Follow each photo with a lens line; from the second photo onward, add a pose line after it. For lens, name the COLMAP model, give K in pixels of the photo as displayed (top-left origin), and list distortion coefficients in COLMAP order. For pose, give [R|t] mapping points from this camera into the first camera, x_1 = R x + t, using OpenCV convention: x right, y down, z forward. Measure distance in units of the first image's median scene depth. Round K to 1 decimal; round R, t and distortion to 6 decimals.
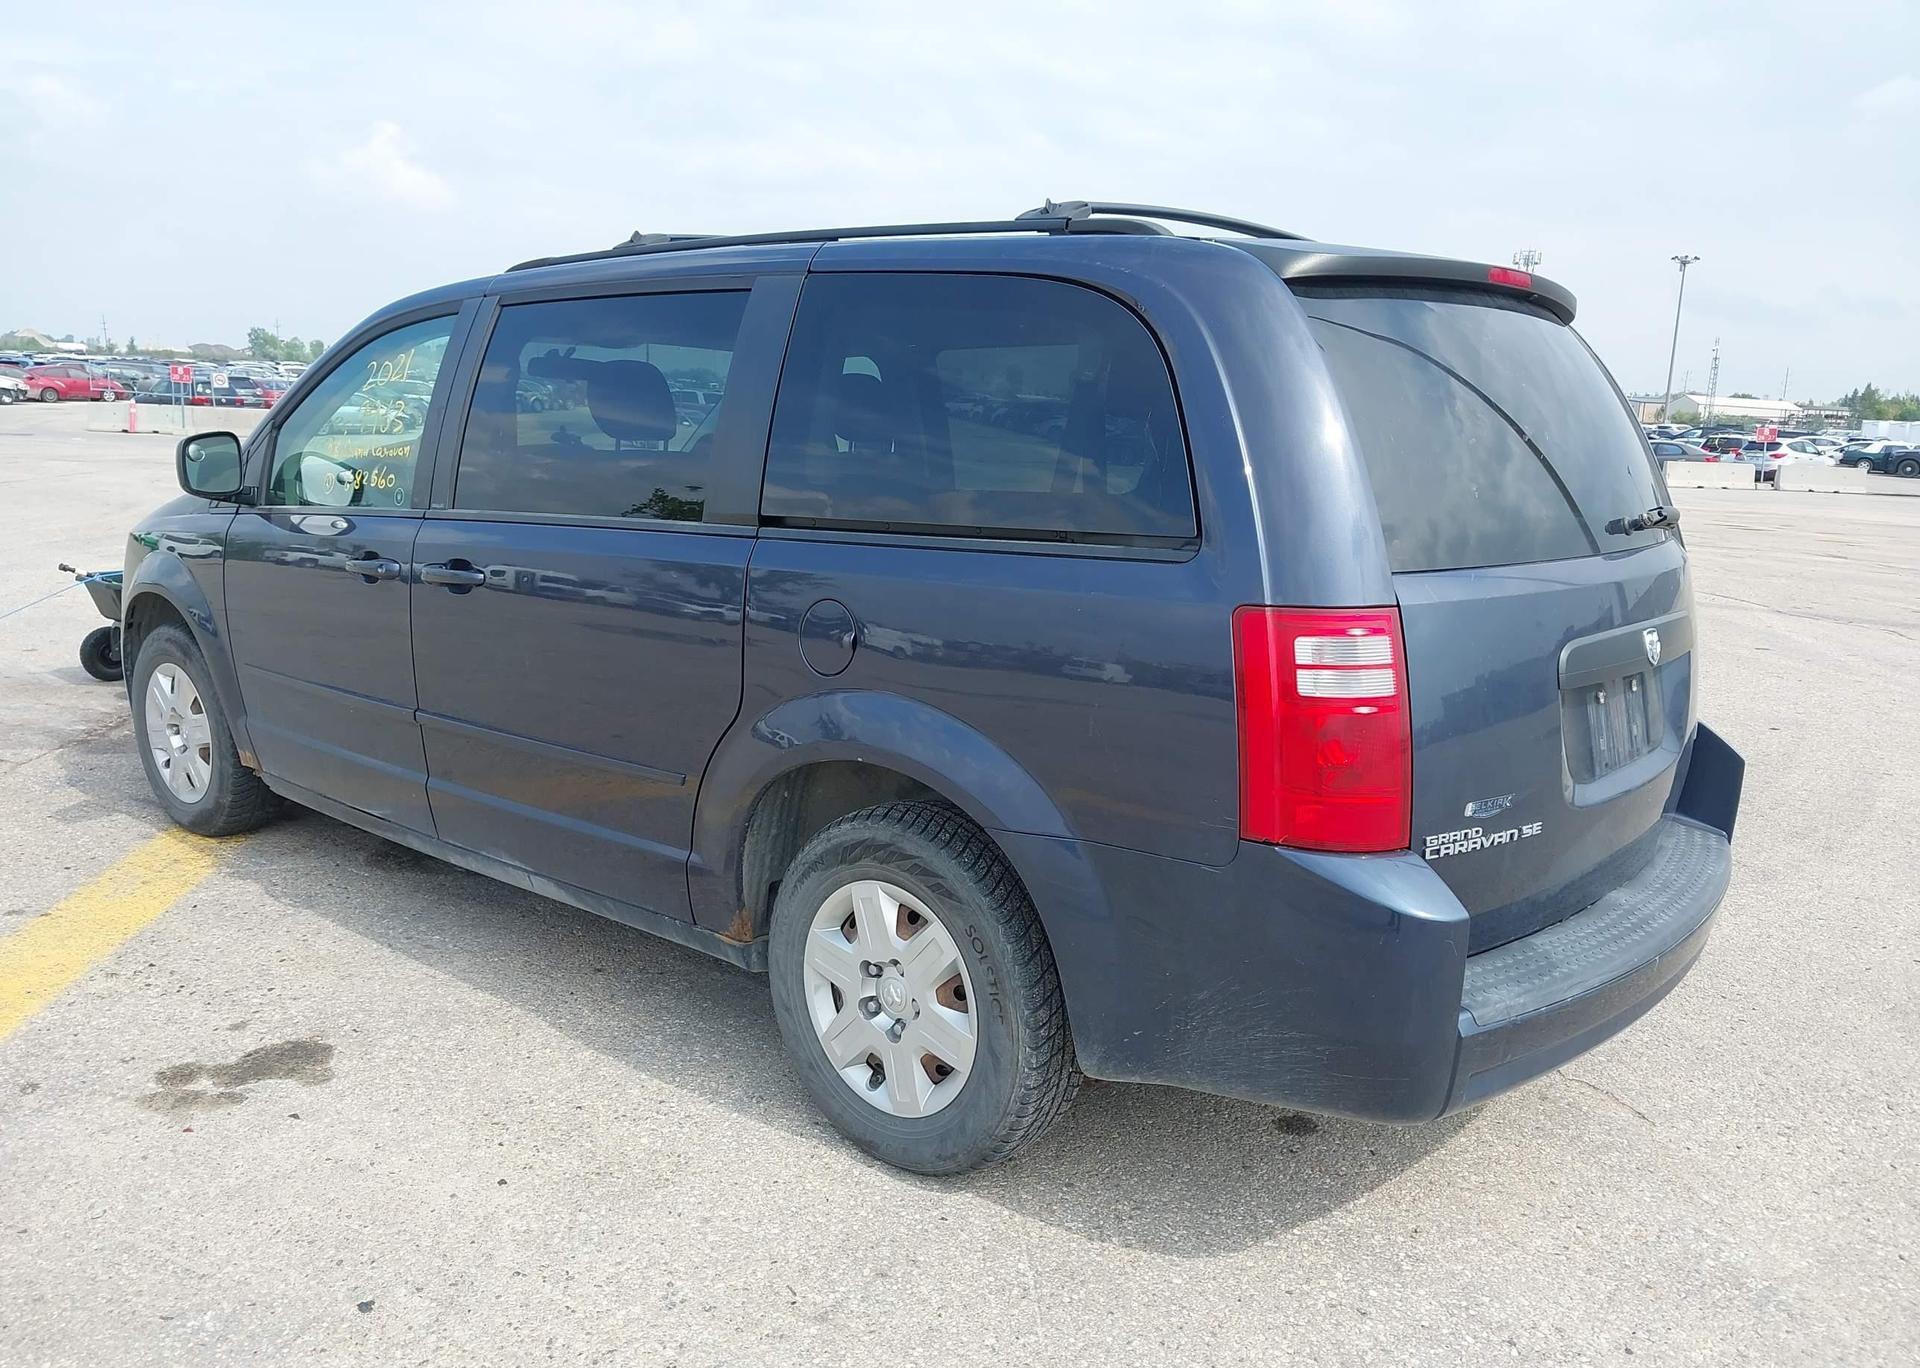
lens RADIAL K [[1539.7, 0, 950.2], [0, 1539.7, 704.4], [0, 0, 1]] dist [0.043632, -0.074066]
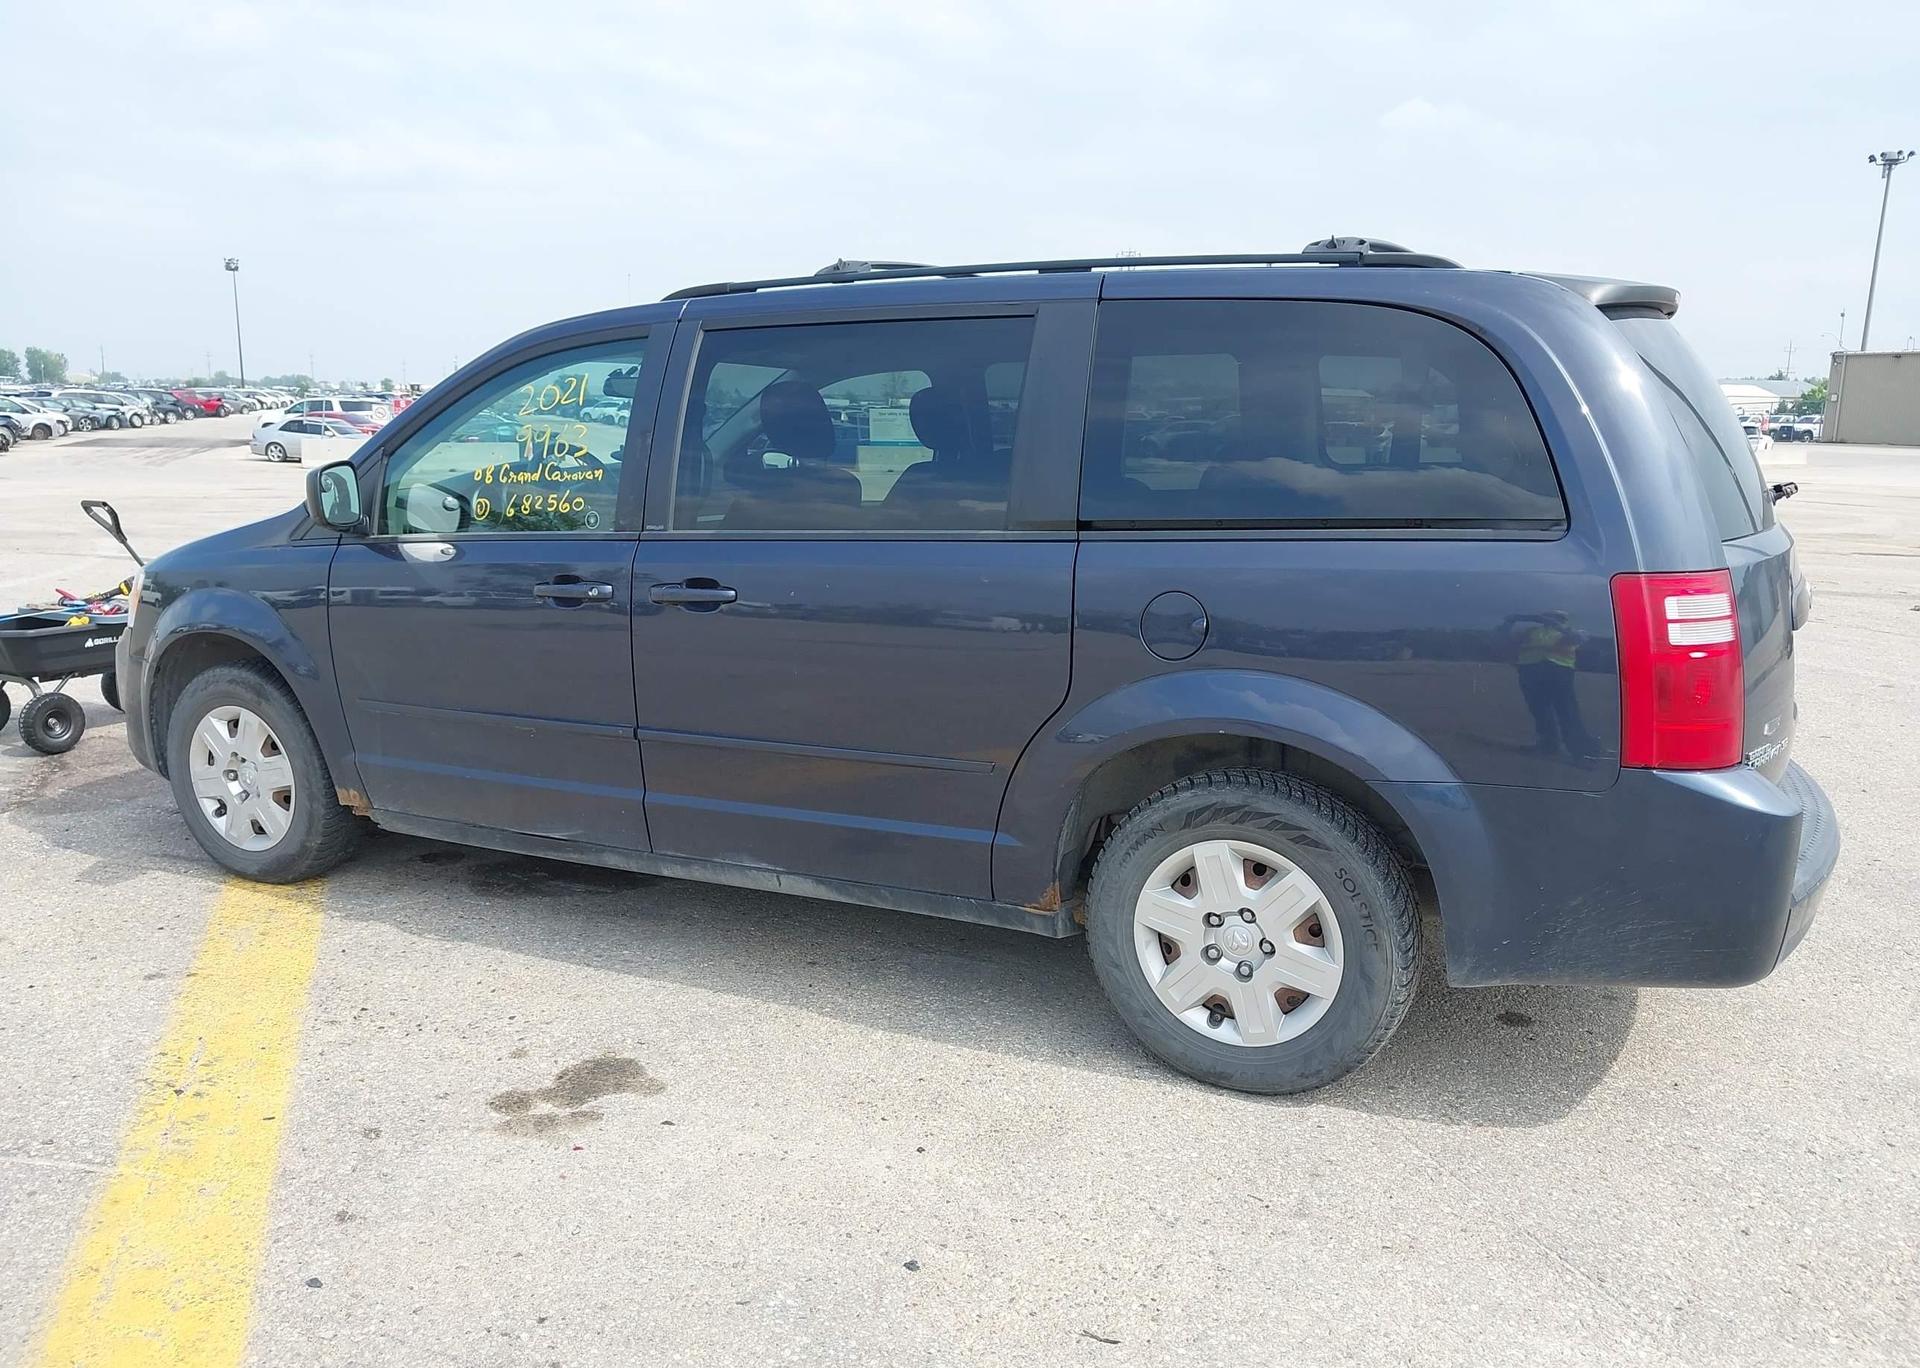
lens RADIAL K [[1539.7, 0, 960.2], [0, 1539.7, 695.8], [0, 0, 1]] dist [0.043632, -0.074066]
pose [[0.970180, -0.068371, 0.232543, -0.447794], [0.069751, 0.997562, 0.002293, -0.005708], [-0.232133, 0.013995, 0.972583, -0.047455]]
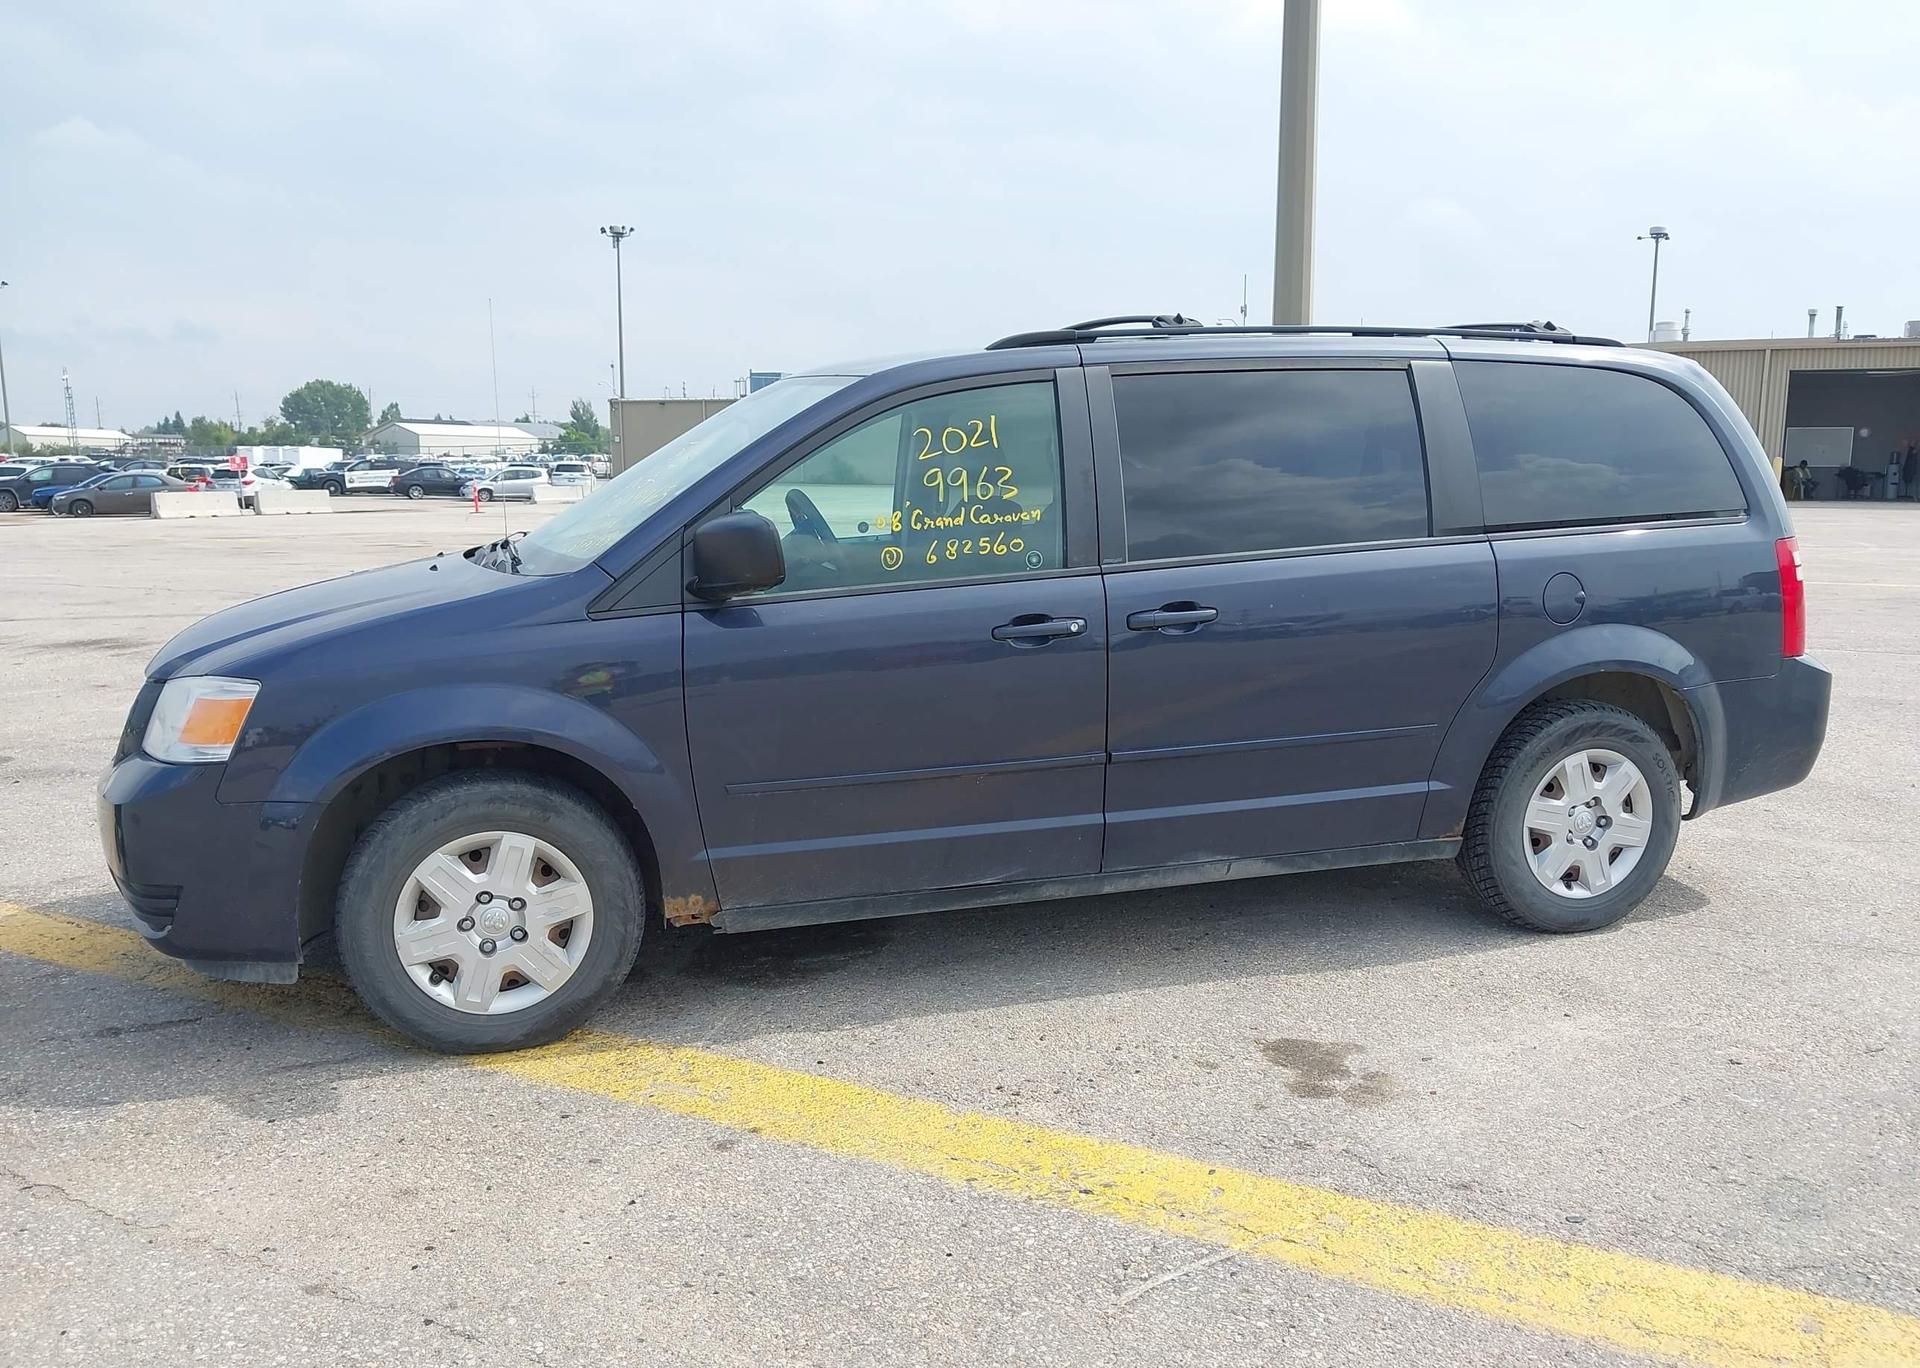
lens RADIAL K [[1539.7, 0, 947.7], [0, 1539.7, 693.5], [0, 0, 1]] dist [0.043632, -0.074066]
pose [[0.522790, -0.165395, 0.836263, -1.544921], [0.185645, 0.979542, 0.077677, -0.168132], [-0.832002, 0.114639, 0.542799, 0.620057]]
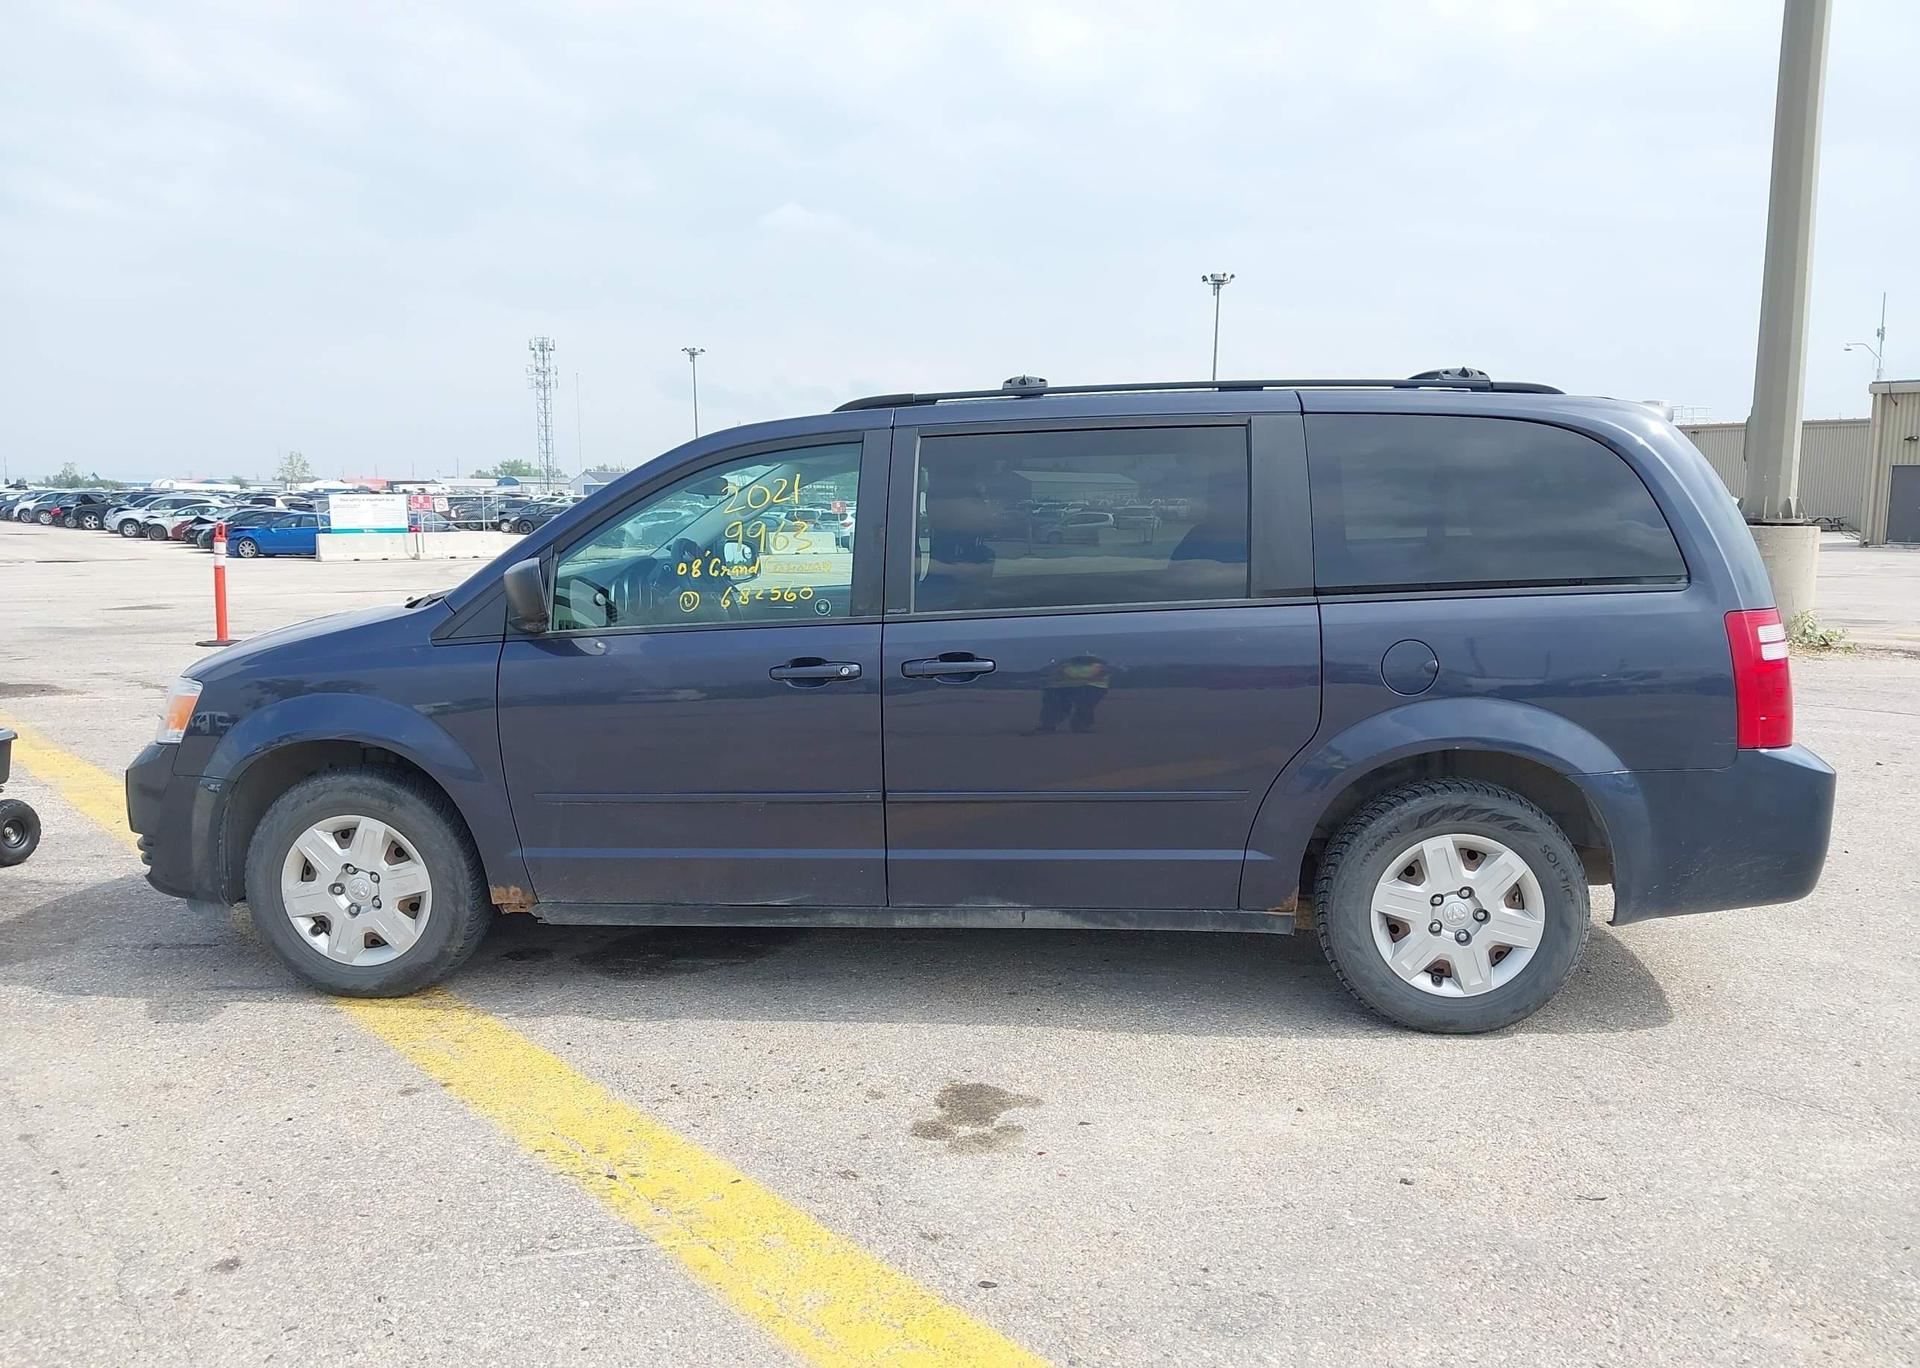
lens RADIAL K [[1539.7, 0, 949.6], [0, 1539.7, 692.5], [0, 0, 1]] dist [0.043632, -0.074066]
pose [[0.813282, -0.107158, 0.571918, -1.127199], [0.140196, 0.990027, -0.013865, -0.055428], [-0.564728, 0.091457, 0.820194, 0.065004]]
